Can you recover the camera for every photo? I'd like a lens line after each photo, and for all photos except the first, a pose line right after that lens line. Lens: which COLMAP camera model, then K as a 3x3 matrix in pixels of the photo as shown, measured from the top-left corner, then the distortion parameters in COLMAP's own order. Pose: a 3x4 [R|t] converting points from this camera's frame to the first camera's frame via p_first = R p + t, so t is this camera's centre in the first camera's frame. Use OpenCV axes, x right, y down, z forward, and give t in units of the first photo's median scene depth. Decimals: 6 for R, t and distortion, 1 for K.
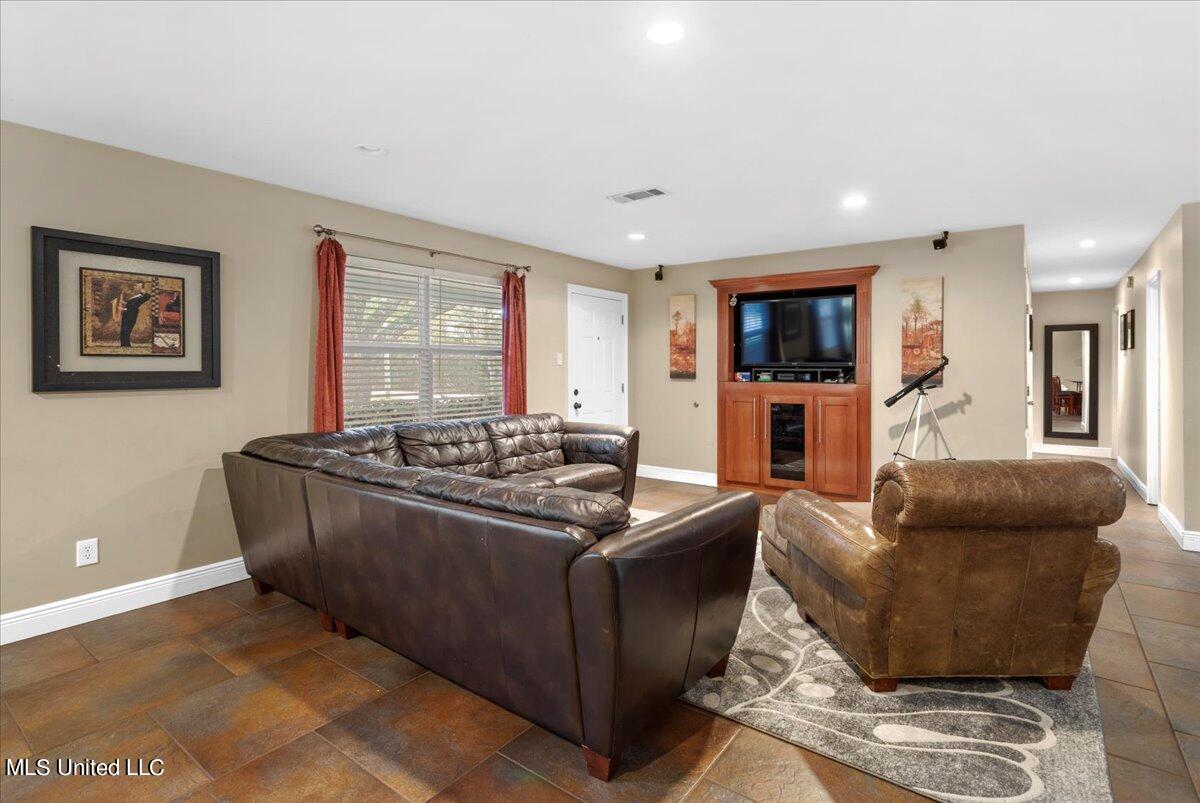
lens RADIAL K [[588.3, 0, 606.1], [0, 588.3, 369.2], [0, 0, 1]] dist [0.004147, 0.000717]
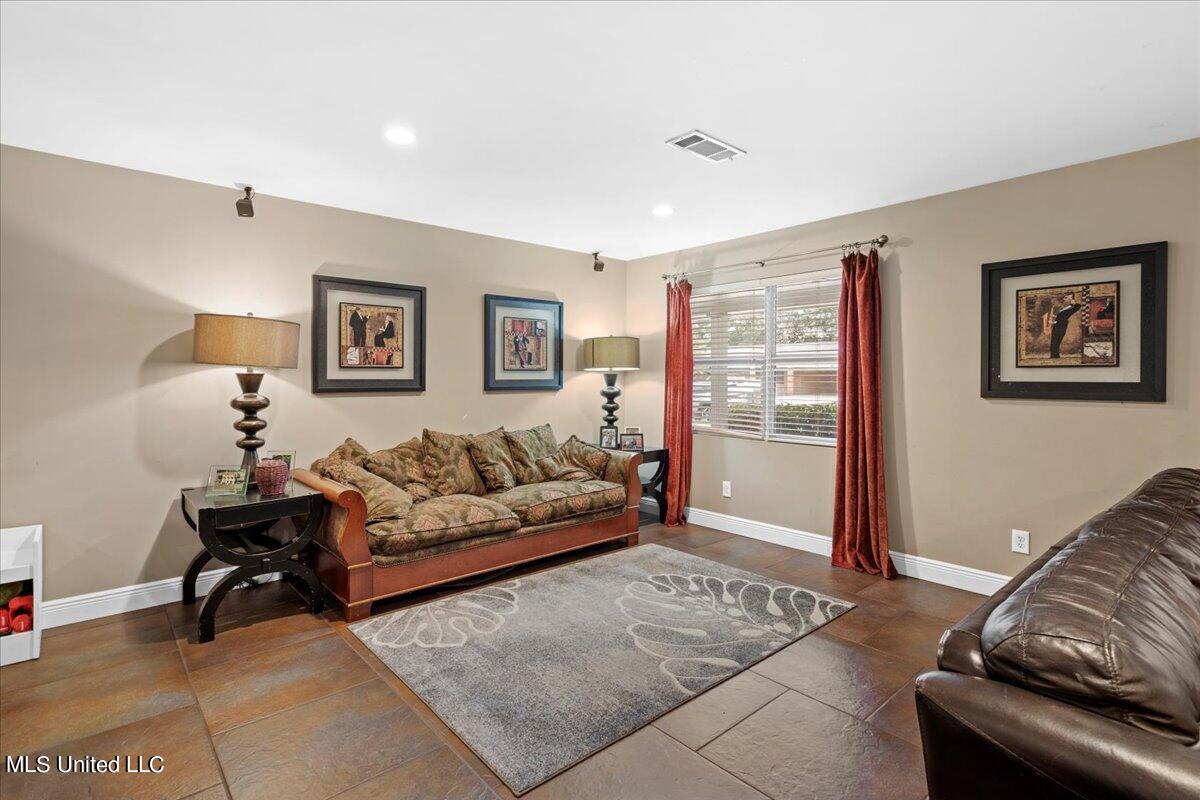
lens RADIAL K [[582.8, 0, 606.6], [0, 582.8, 380.4], [0, 0, 1]] dist [-0.000712, 0.000272]
pose [[-0.197836, 0.007320, -0.980208, 0.344390], [-0.005698, 0.999947, 0.008617, -0.002962], [0.980219, 0.007290, -0.197784, 0.418763]]
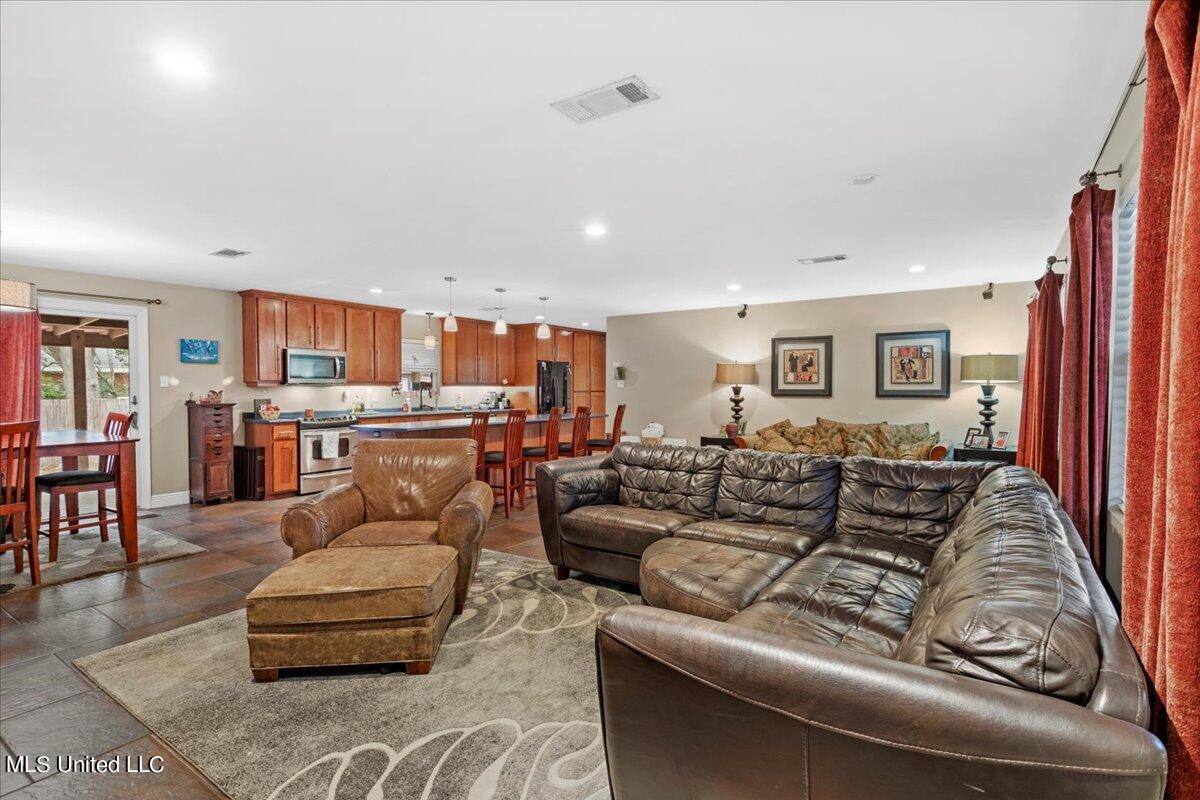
lens RADIAL K [[567.7, 0, 600.0], [0, 567.7, 400.0], [0, 0, 1]] dist [0.001050, 0.000188]
pose [[-0.999237, 0.002981, -0.038935, 0.104824], [0.001906, 0.999616, 0.027638, -0.013712], [0.039003, 0.027543, -0.998859, 1.976143]]
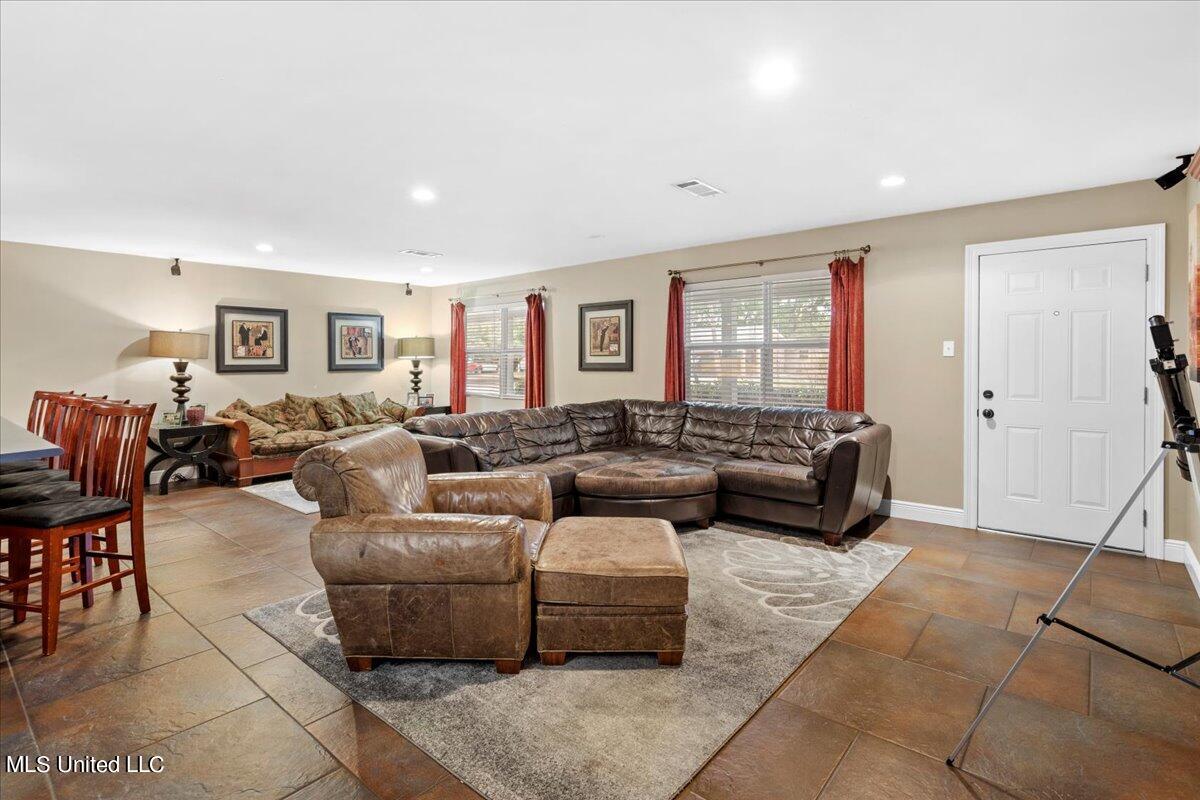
lens RADIAL K [[588.3, 0, 606.1], [0, 588.3, 367.7], [0, 0, 1]] dist [0.004147, 0.000717]
pose [[-0.060680, 0.012654, -0.998077, 1.333269], [0.001702, 0.999919, 0.012574, -0.005382], [0.998156, -0.000935, -0.060697, 1.126574]]
